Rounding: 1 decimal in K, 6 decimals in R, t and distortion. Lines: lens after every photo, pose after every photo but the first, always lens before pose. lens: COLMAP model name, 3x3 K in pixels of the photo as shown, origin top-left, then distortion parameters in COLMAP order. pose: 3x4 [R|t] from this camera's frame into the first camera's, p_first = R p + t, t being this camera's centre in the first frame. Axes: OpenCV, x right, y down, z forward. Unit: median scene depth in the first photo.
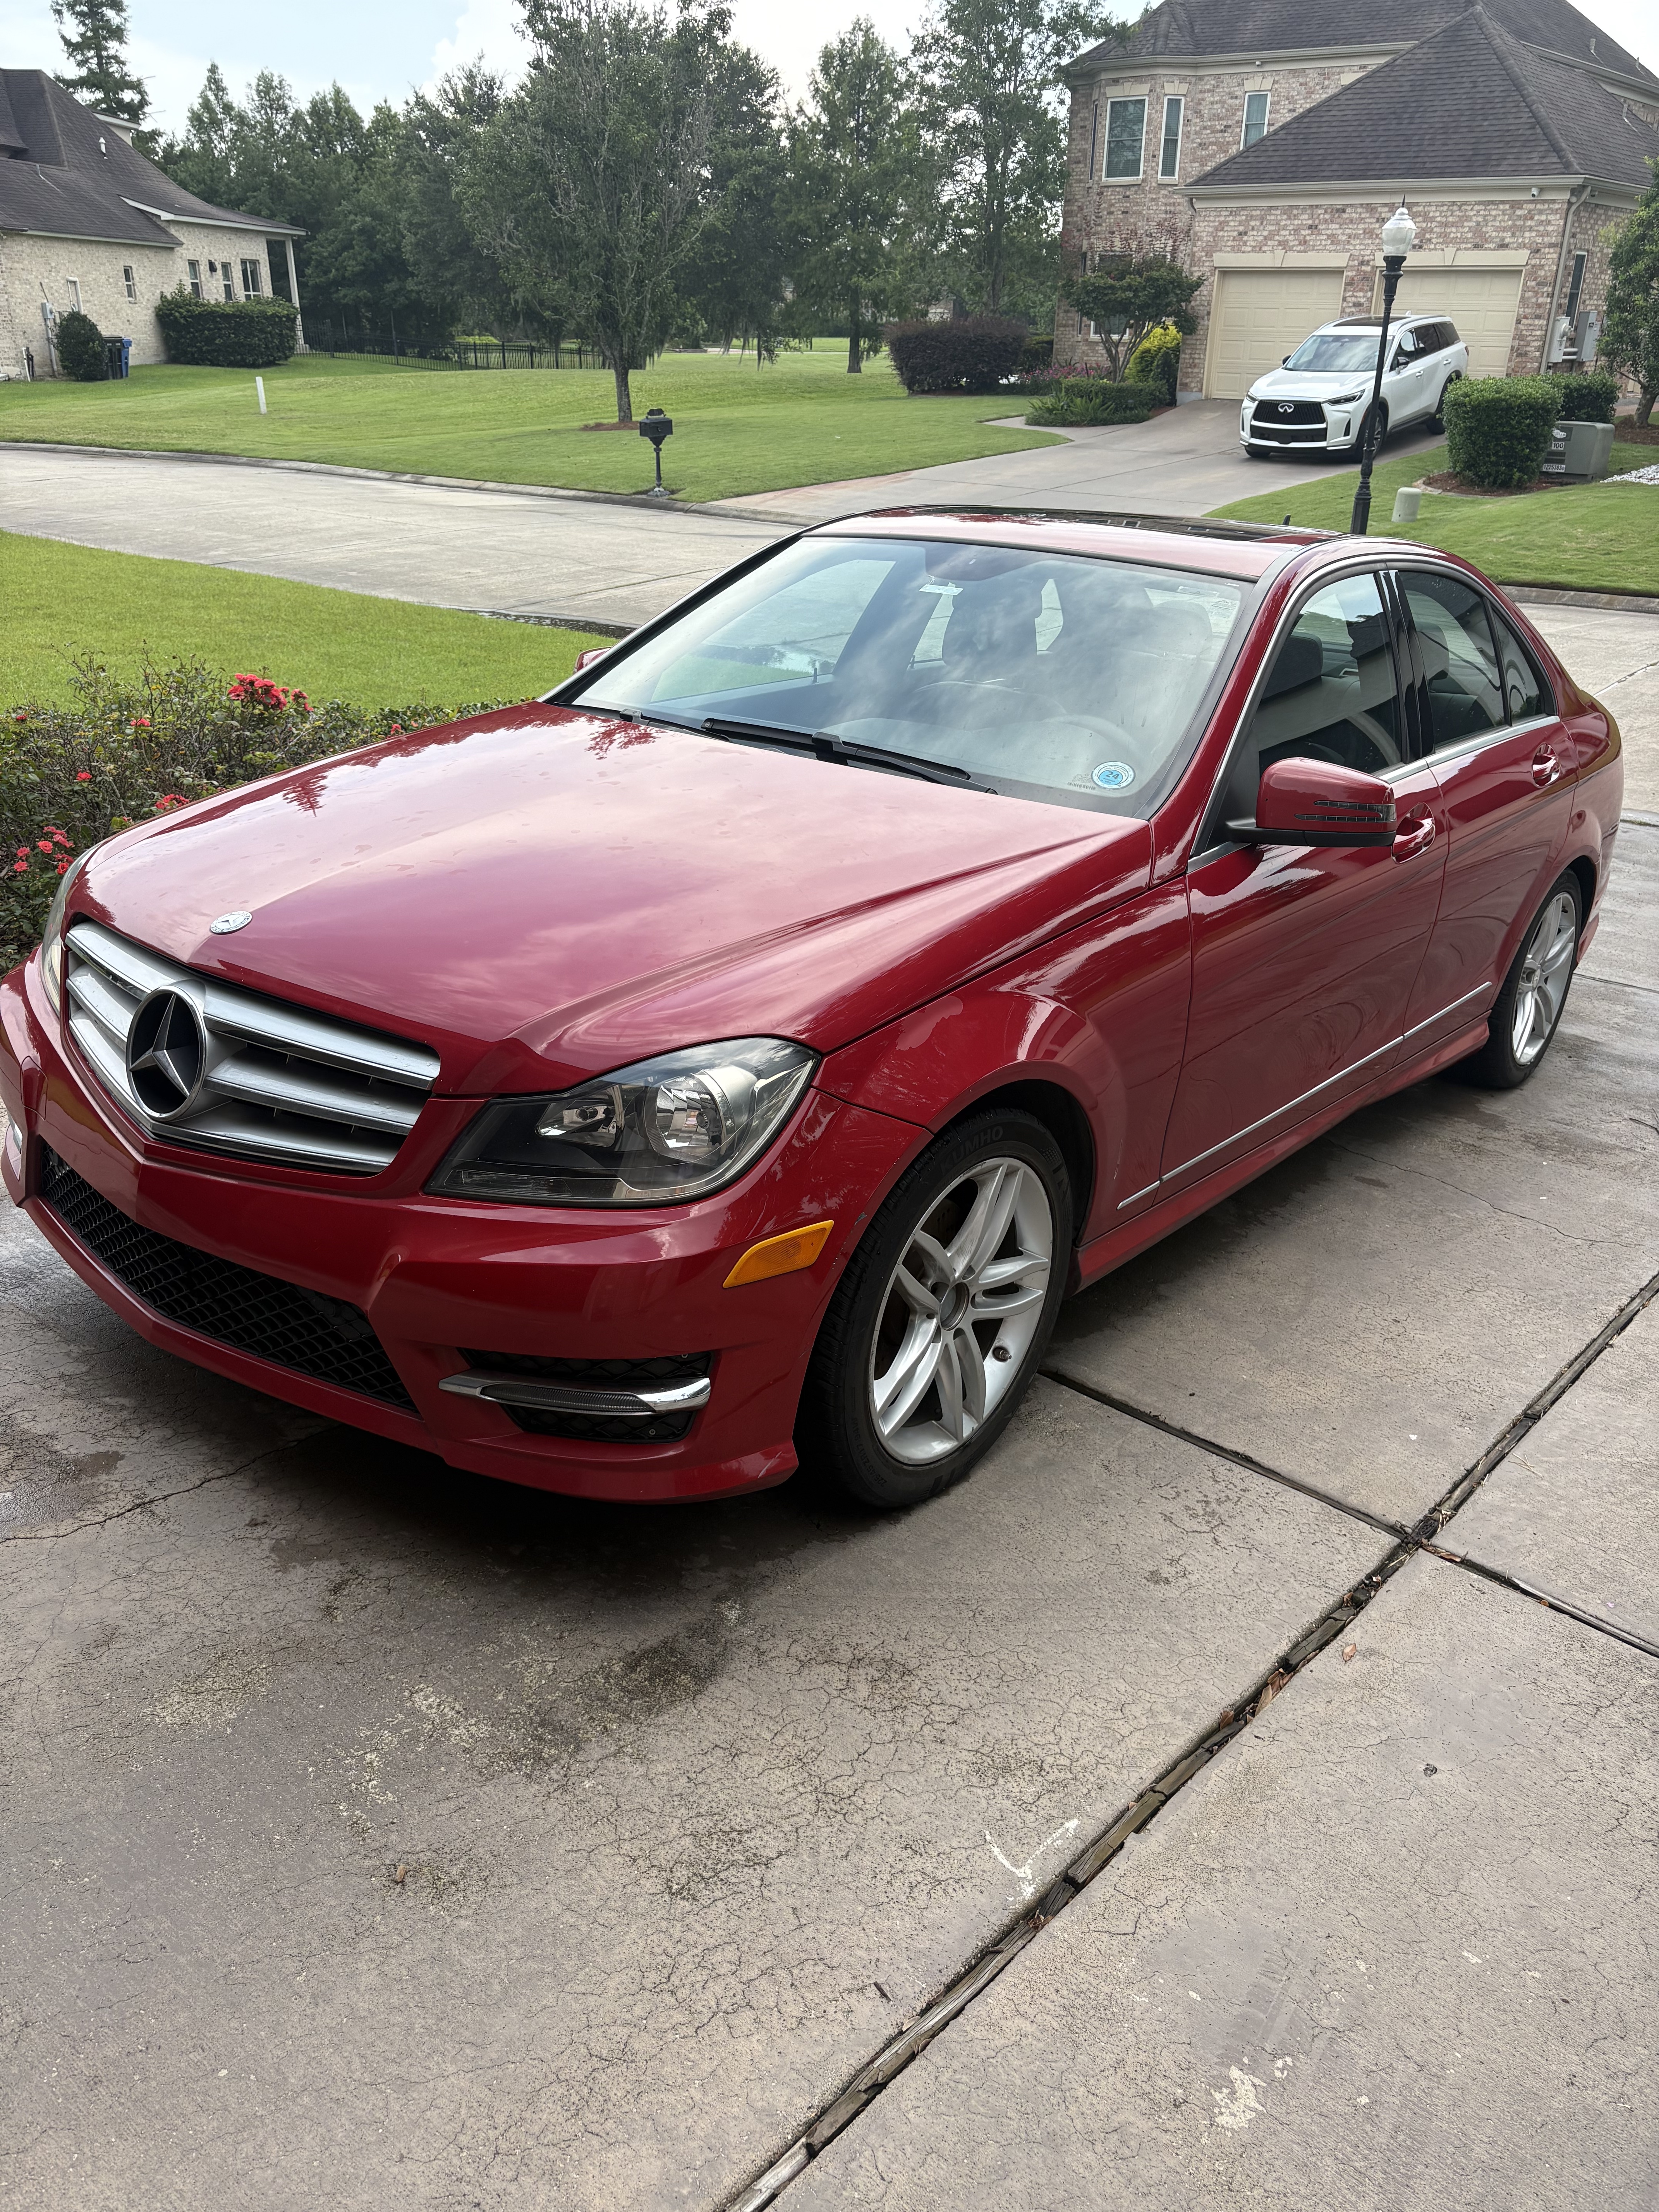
lens RADIAL K [[1802.3, 0, 864.1], [0, 1802.3, 1068.4], [0, 0, 1]] dist [0.015877, -0.070650]
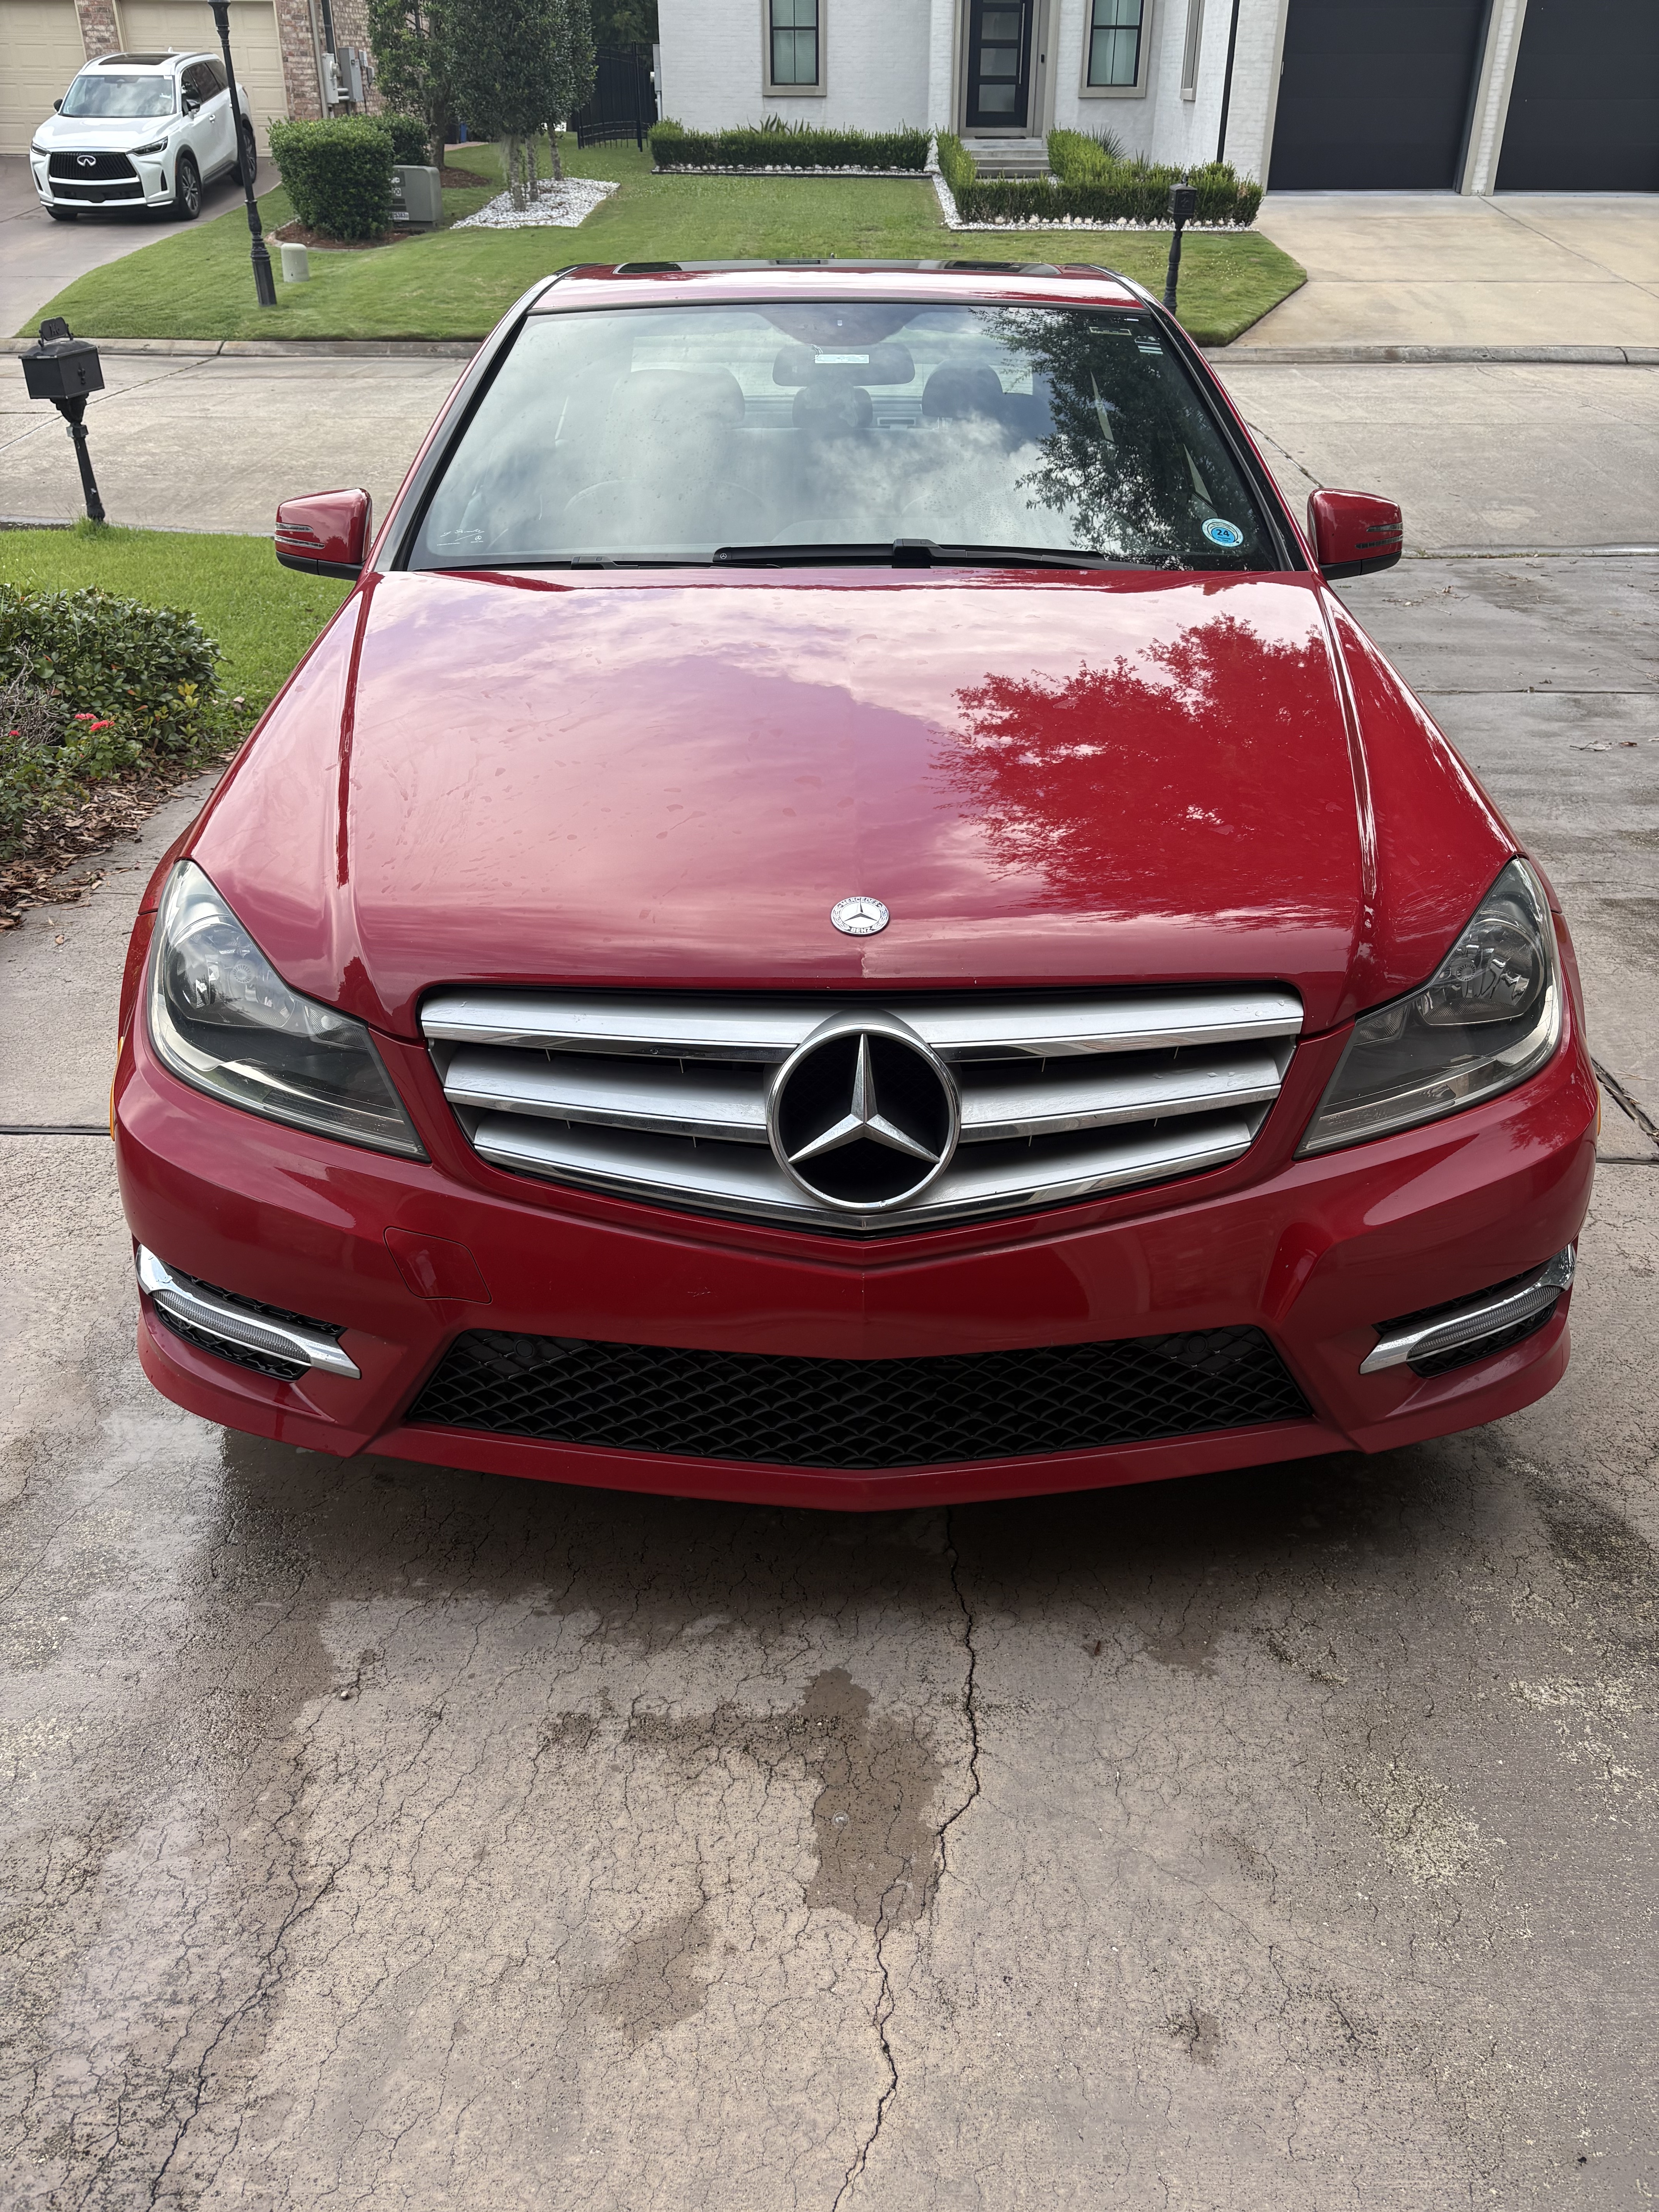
lens RADIAL K [[1802.3, 0, 864.1], [0, 1802.3, 1068.4], [0, 0, 1]] dist [0.015877, -0.070650]
pose [[0.758799, -0.305432, 0.575270, -0.118236], [0.235417, 0.952131, 0.195000, -0.024337], [-0.607292, -0.012538, 0.794380, 0.066867]]
